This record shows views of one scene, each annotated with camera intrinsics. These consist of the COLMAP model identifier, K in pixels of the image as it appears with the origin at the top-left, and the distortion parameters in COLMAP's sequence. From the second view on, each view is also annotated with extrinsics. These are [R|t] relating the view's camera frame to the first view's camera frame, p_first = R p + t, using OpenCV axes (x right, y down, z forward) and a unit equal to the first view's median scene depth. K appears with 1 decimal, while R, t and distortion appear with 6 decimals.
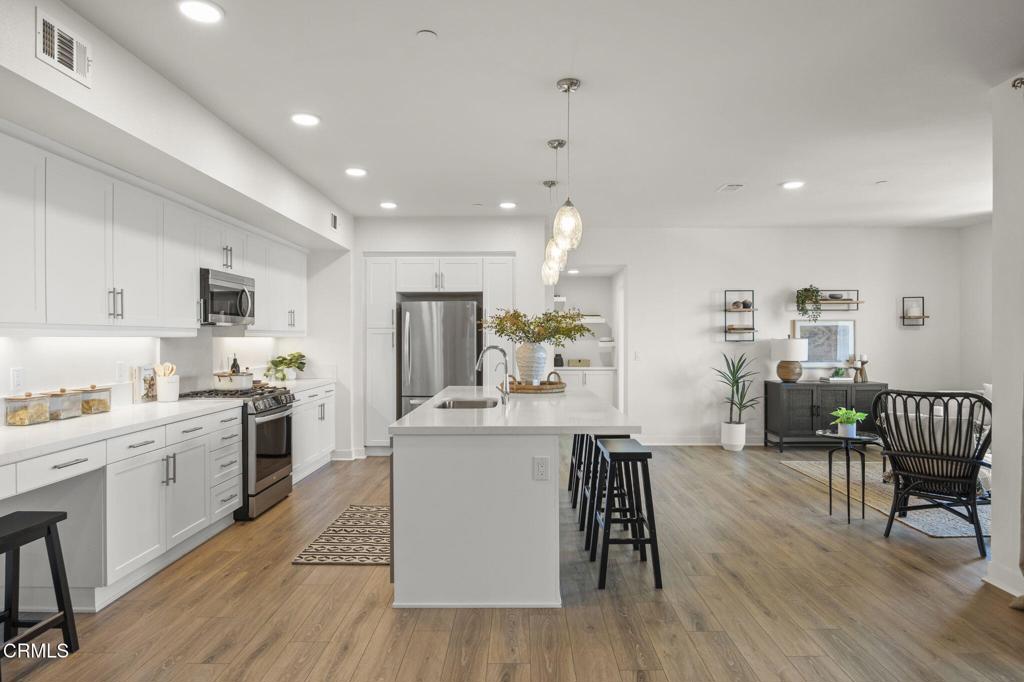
lens RADIAL K [[600.6, 0, 512.0], [0, 600.6, 341.0], [0, 0, 1]] dist [-0.004222, -0.001975]
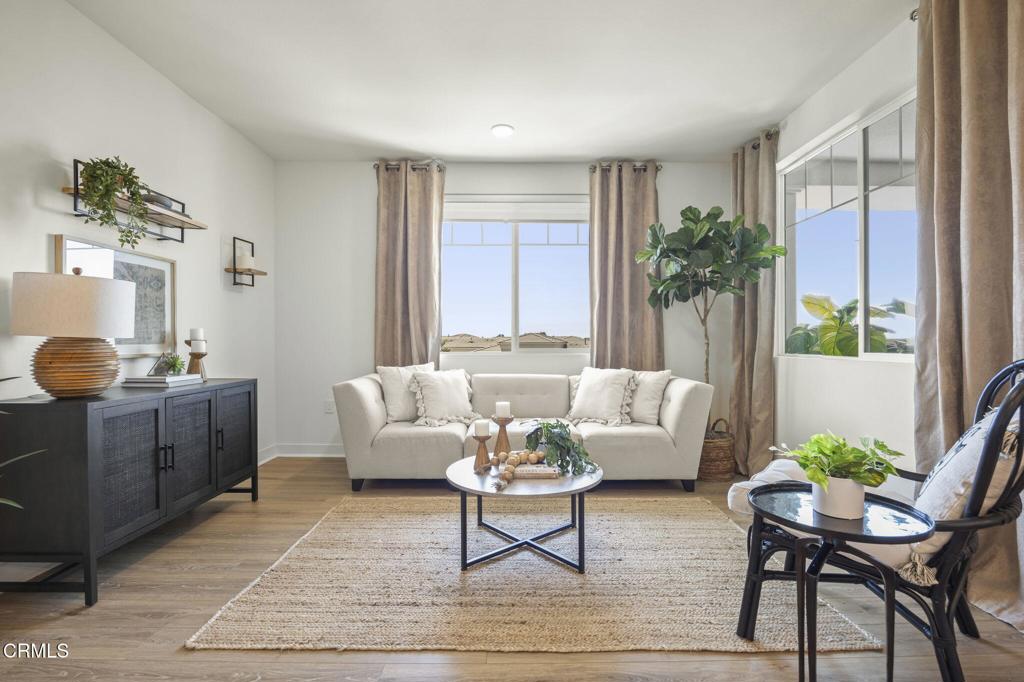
lens RADIAL K [[495.8, 0, 512.0], [0, 495.8, 341.0], [0, 0, 1]] dist [-0.000654, -0.000216]
pose [[0.004576, 0.000903, 0.999989, 0.174574], [0.004412, 0.999990, -0.000923, 0.038587], [-0.999980, 0.004416, 0.004572, 0.797195]]
